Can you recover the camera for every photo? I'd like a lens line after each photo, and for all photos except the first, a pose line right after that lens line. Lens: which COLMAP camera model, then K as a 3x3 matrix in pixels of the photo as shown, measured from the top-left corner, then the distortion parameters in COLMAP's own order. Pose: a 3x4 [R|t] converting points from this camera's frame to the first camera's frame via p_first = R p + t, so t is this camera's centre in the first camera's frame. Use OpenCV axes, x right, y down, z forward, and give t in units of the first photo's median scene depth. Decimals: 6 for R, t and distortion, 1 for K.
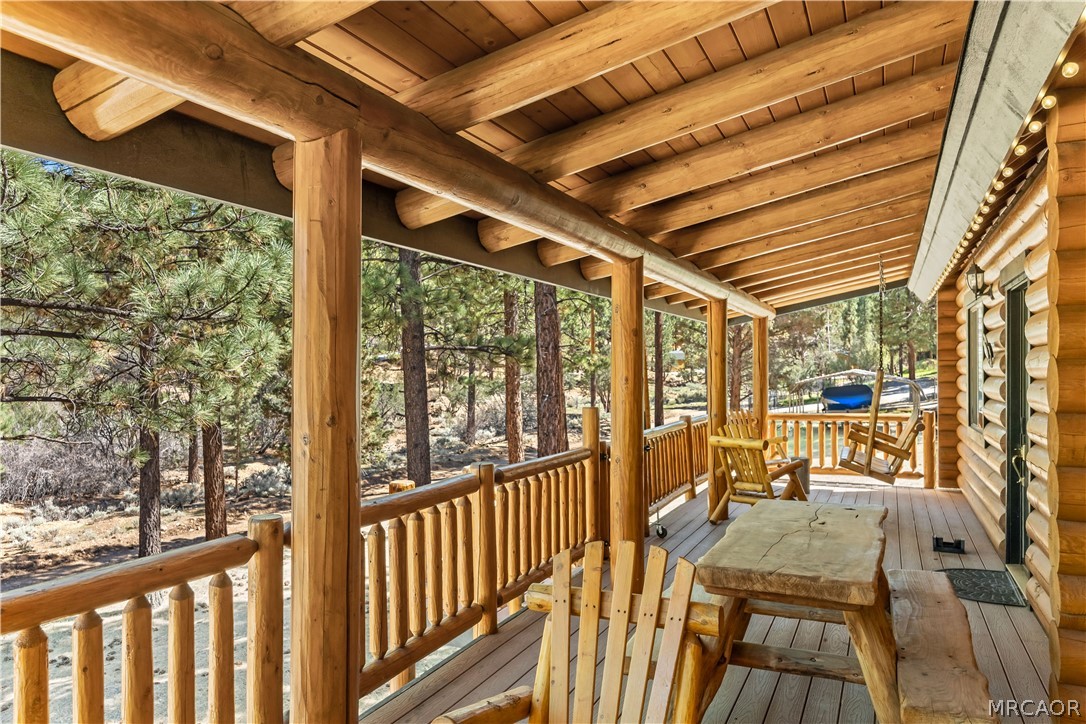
lens RADIAL K [[753.5, 0, 543.5], [0, 753.5, 360.8], [0, 0, 1]] dist [0.009018, 0.000792]
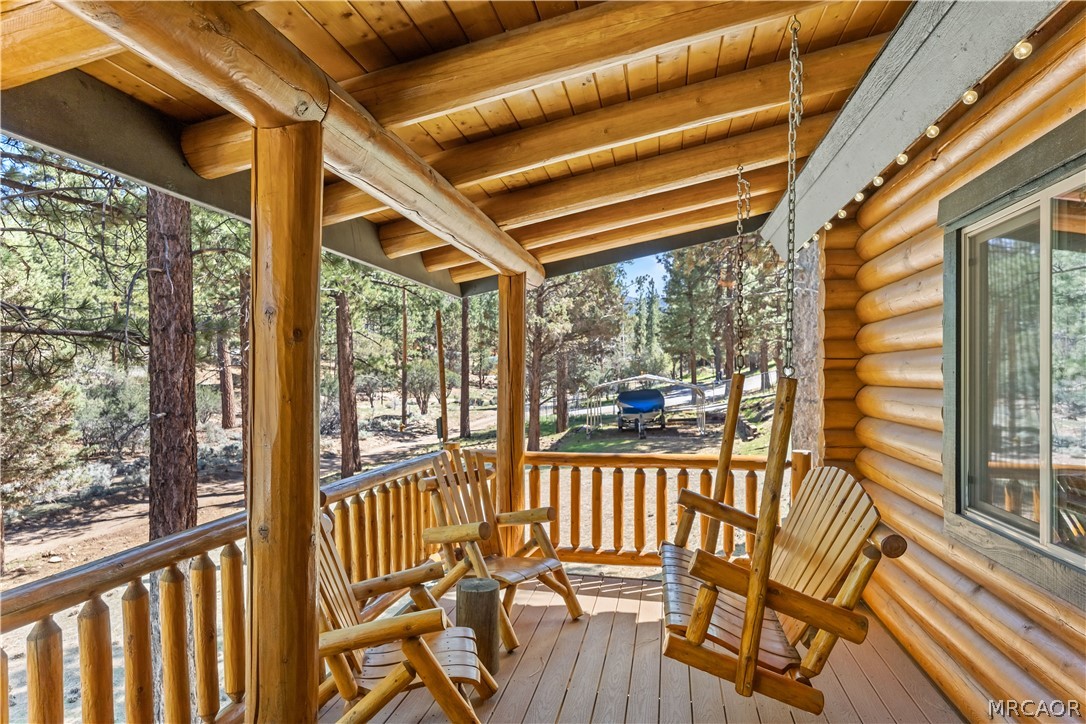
lens RADIAL K [[655.5, 0, 542.8], [0, 655.5, 368.2], [0, 0, 1]] dist [-0.002792, -0.000126]
pose [[0.971177, 0.012809, 0.238015, 0.036110], [-0.013909, 0.999899, 0.002941, 0.001253], [-0.237953, -0.006167, 0.971257, 0.099344]]
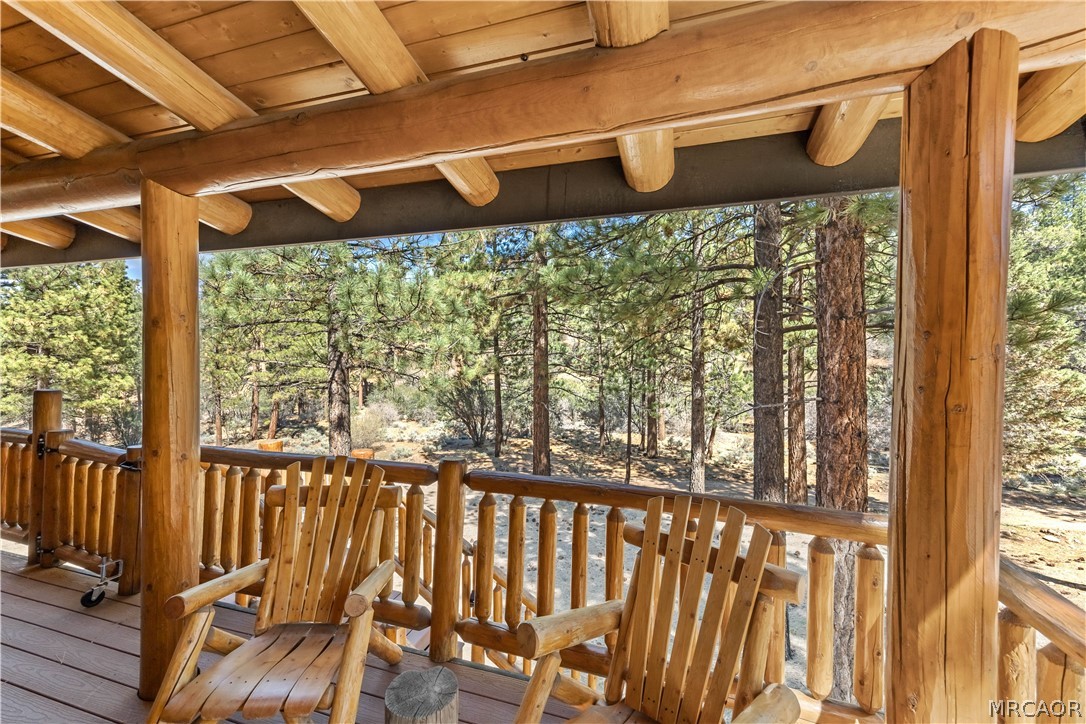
lens RADIAL K [[419.2, 0, 543.1], [0, 419.2, 359.7], [0, 0, 1]] dist [-0.001270, -0.000915]
pose [[0.134005, 0.016977, -0.990835, 0.067996], [-0.008919, 0.999833, 0.015925, 0.002746], [0.990940, 0.006704, 0.134134, 0.167435]]
